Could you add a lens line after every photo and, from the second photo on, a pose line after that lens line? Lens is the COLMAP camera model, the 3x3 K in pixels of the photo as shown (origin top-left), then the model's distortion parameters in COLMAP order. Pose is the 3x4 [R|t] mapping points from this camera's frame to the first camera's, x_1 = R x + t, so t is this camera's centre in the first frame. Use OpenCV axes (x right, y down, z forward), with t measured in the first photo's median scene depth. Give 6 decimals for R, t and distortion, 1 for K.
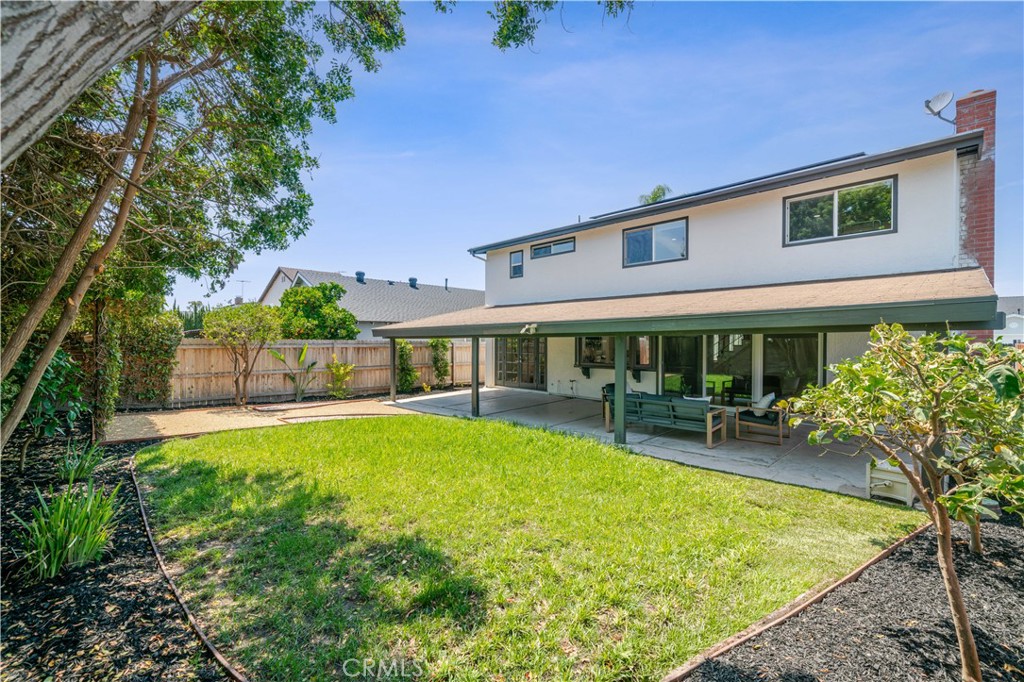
lens RADIAL K [[430.2, 0, 512.0], [0, 430.2, 341.0], [0, 0, 1]] dist [-0.000633, -0.000039]
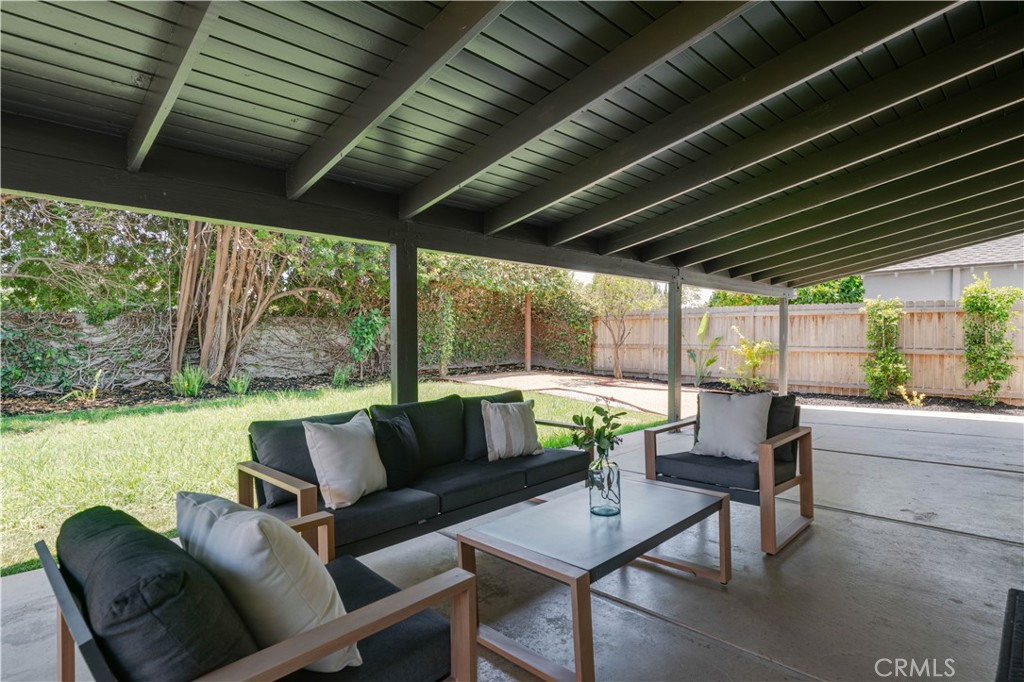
lens RADIAL K [[540.8, 0, 512.0], [0, 540.8, 341.0], [0, 0, 1]] dist [0.000581, 0.000059]
pose [[0.000665, 0.009131, -0.999958, 0.406764], [0.000947, 0.999958, 0.009131, 0.040856], [0.999999, -0.000953, 0.000657, 0.550248]]
